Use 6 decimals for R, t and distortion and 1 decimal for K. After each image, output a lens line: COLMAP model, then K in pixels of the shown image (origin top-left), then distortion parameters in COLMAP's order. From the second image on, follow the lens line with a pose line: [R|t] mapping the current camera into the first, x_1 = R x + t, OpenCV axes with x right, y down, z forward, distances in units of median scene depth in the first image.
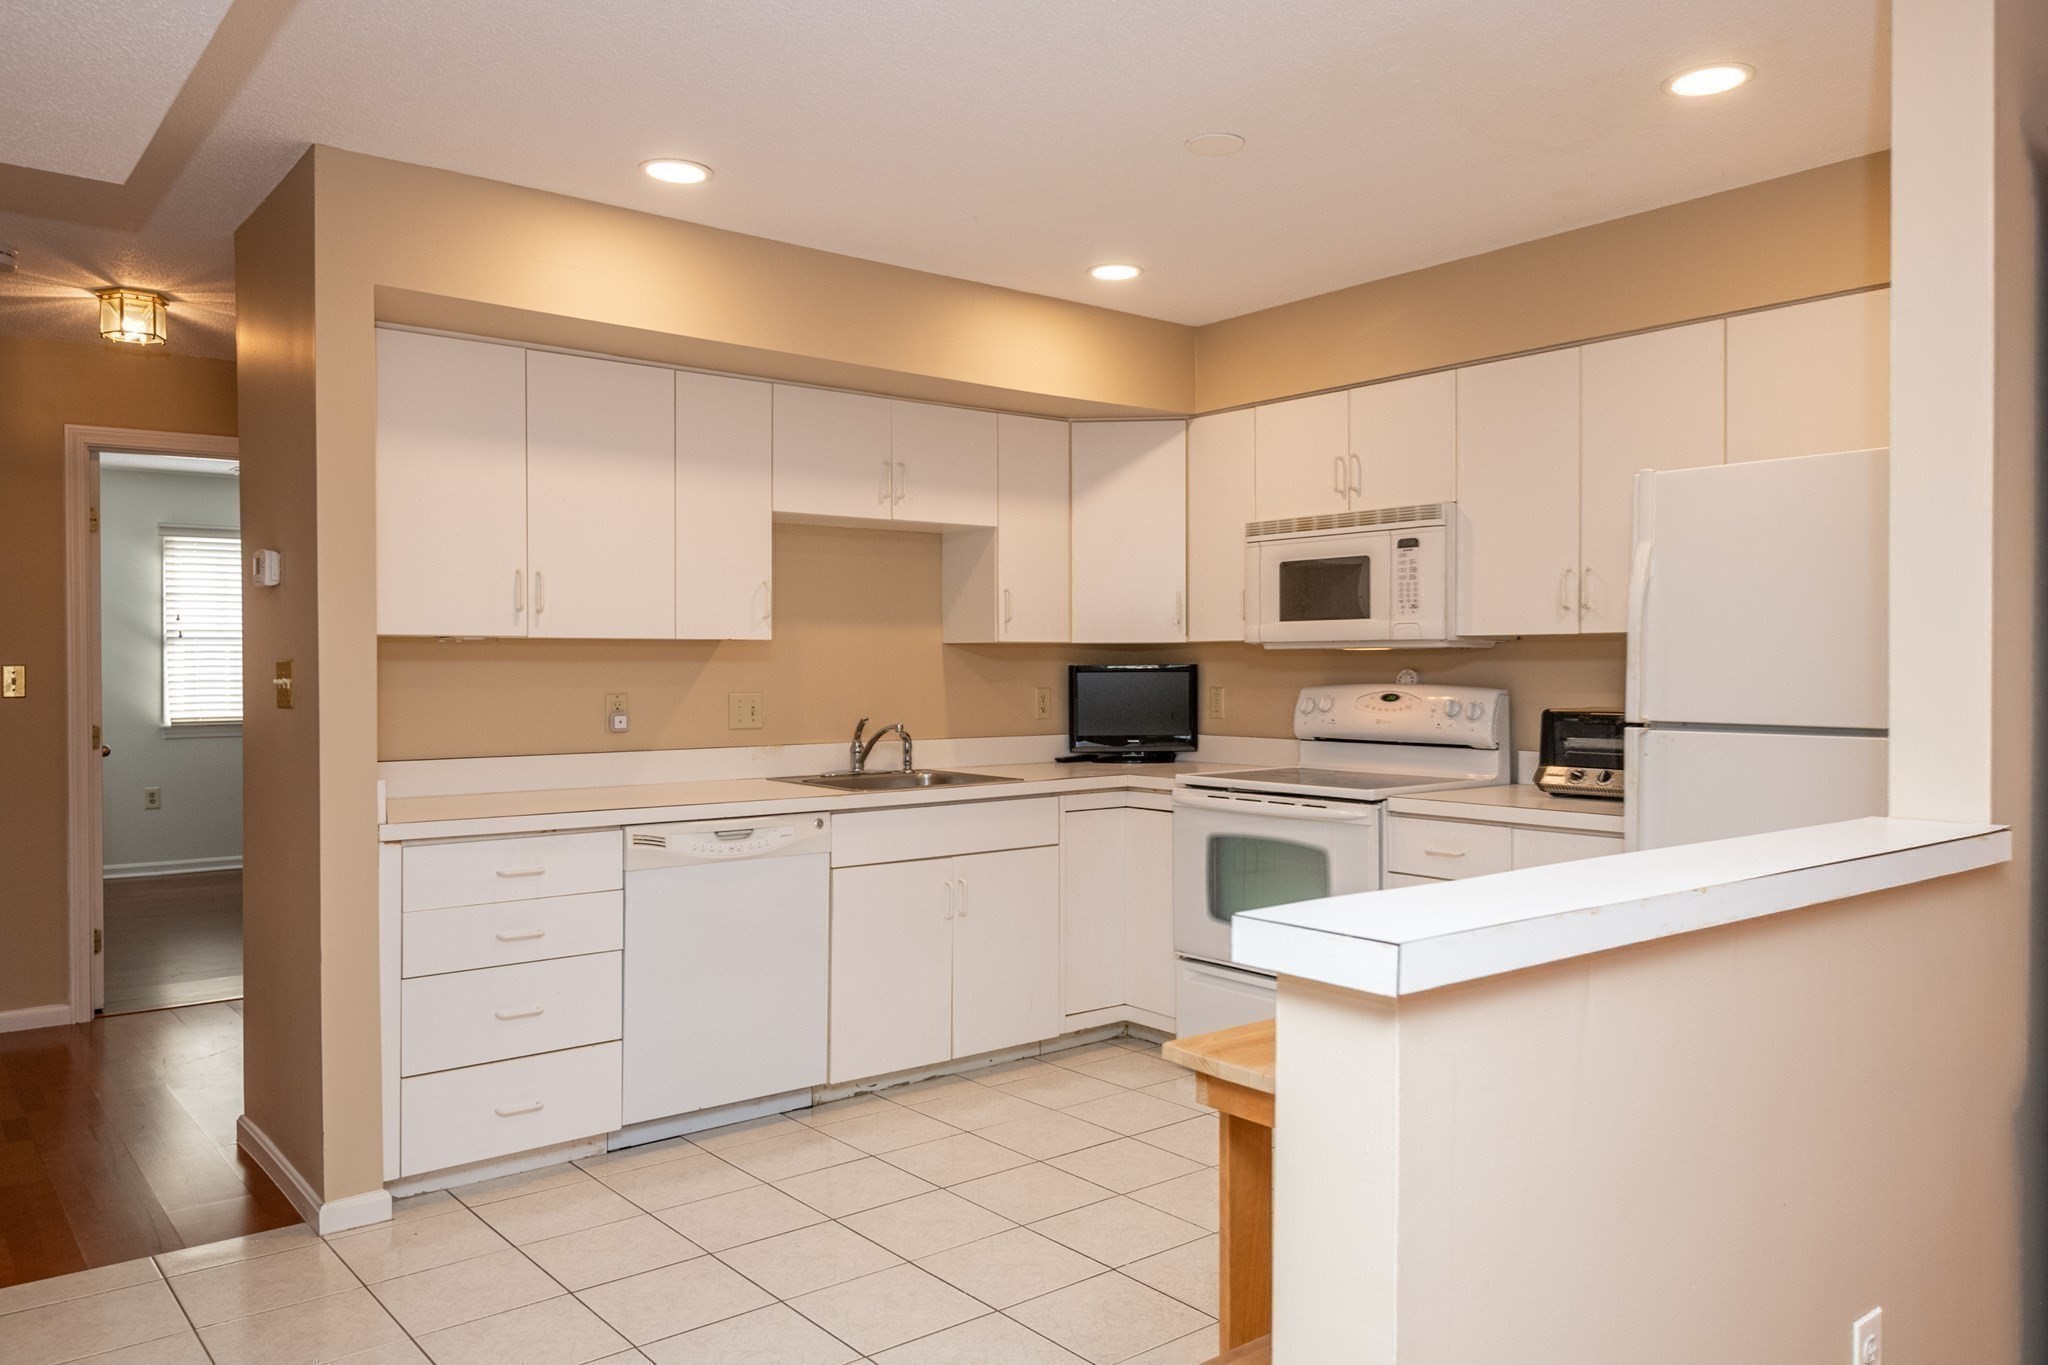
lens RADIAL K [[1468.4, 0, 1024.0], [0, 1468.4, 682.5], [0, 0, 1]] dist [-0.000482, -0.000056]
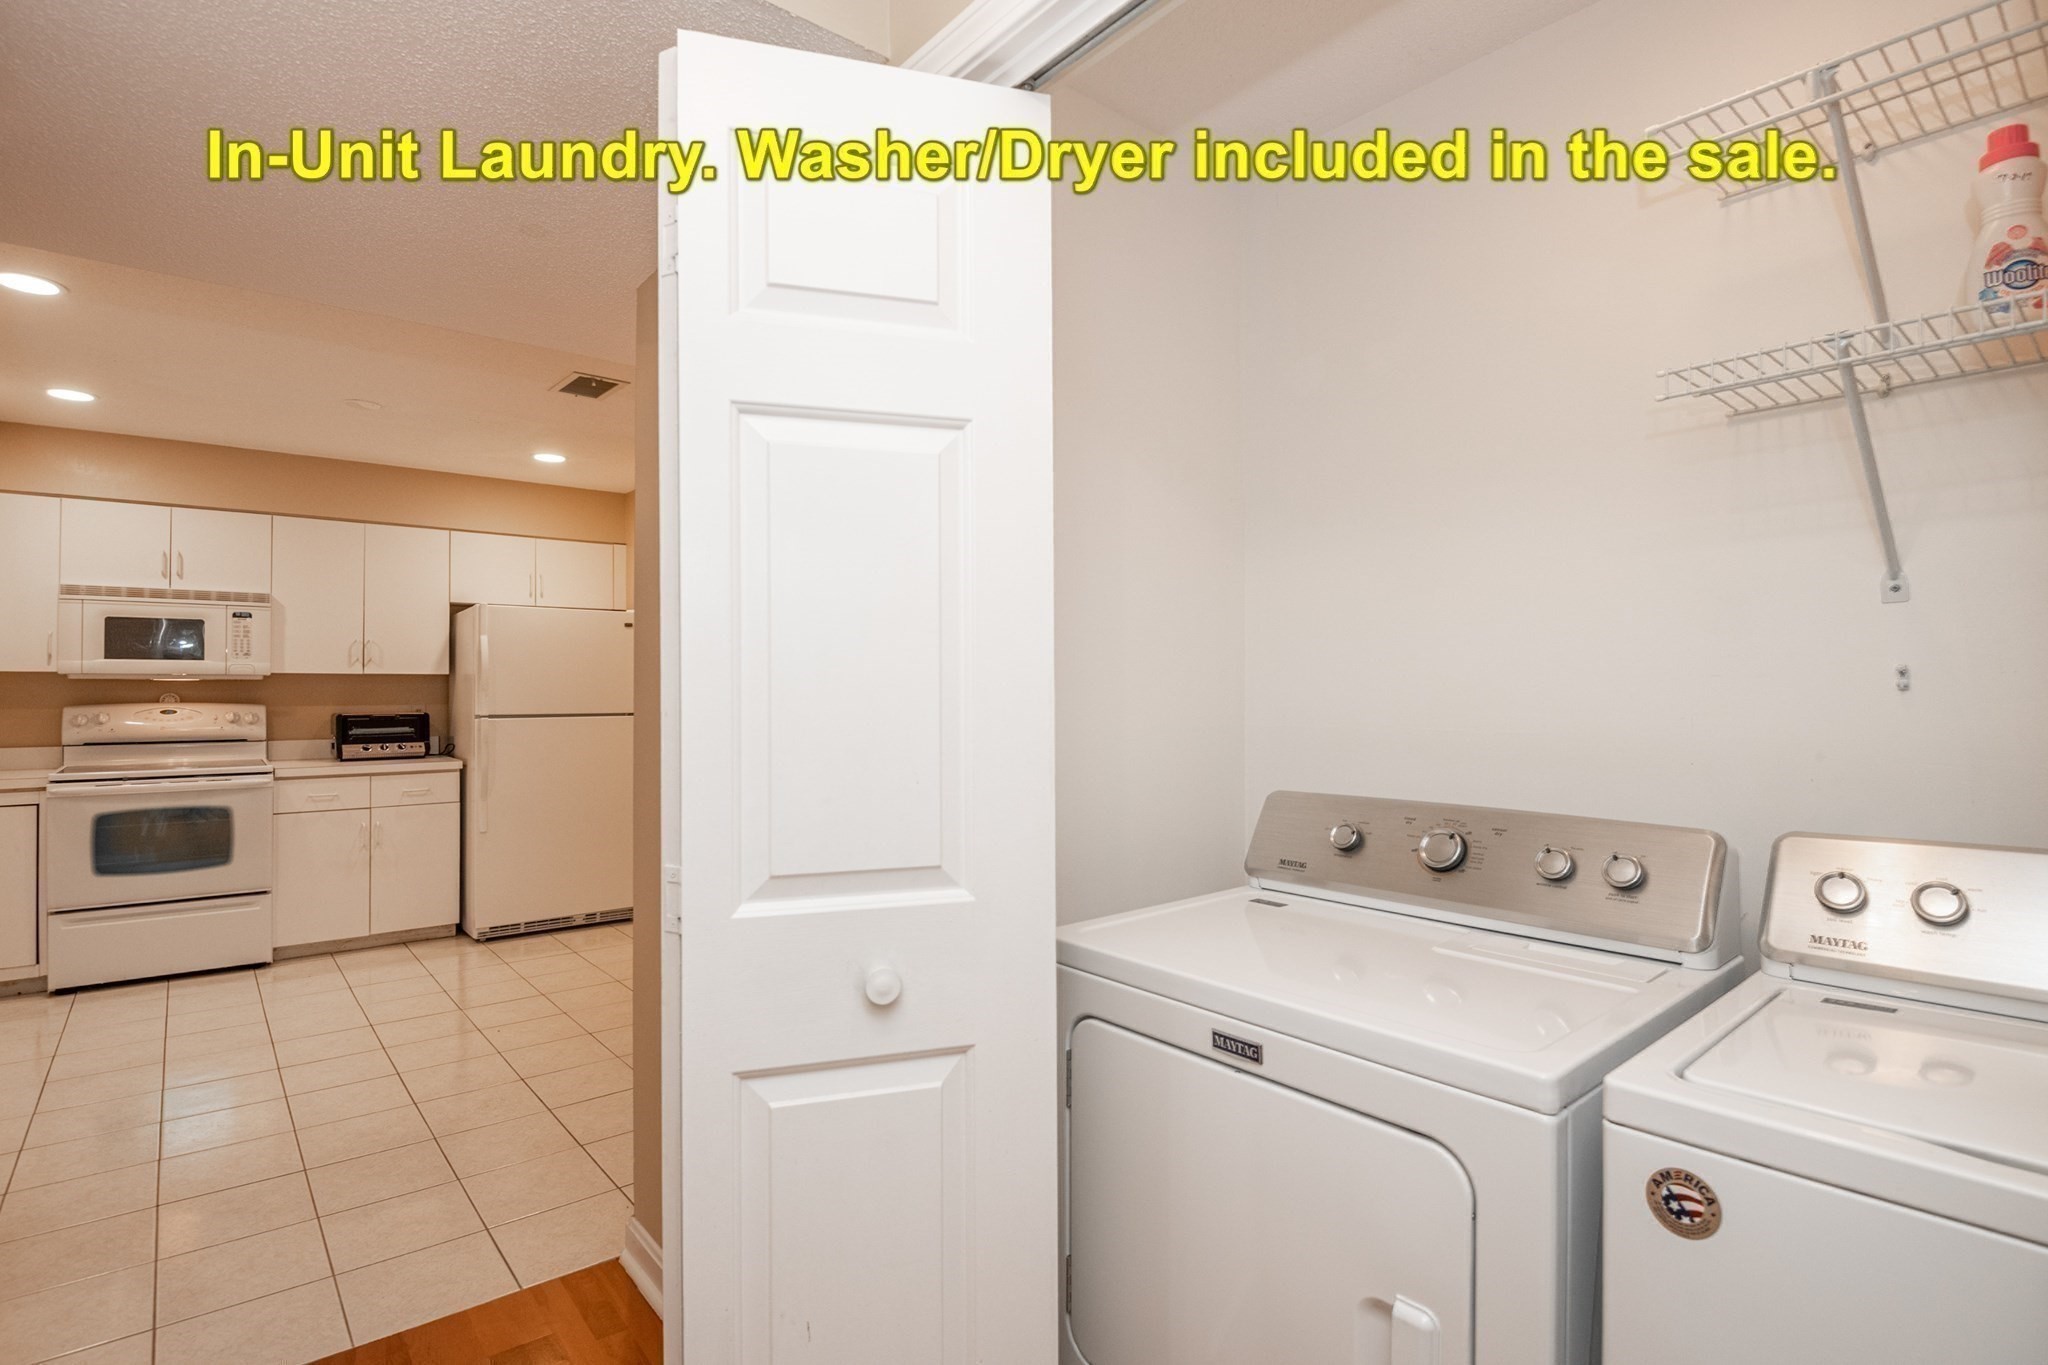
lens RADIAL K [[997.8, 0, 1024.0], [0, 997.8, 682.5], [0, 0, 1]] dist [0.001367, -0.000270]
pose [[-0.017074, 0.012504, 0.999776, -0.824687], [0.017027, 0.999780, -0.012213, 0.007599], [-0.999709, 0.016815, -0.017283, 0.149392]]
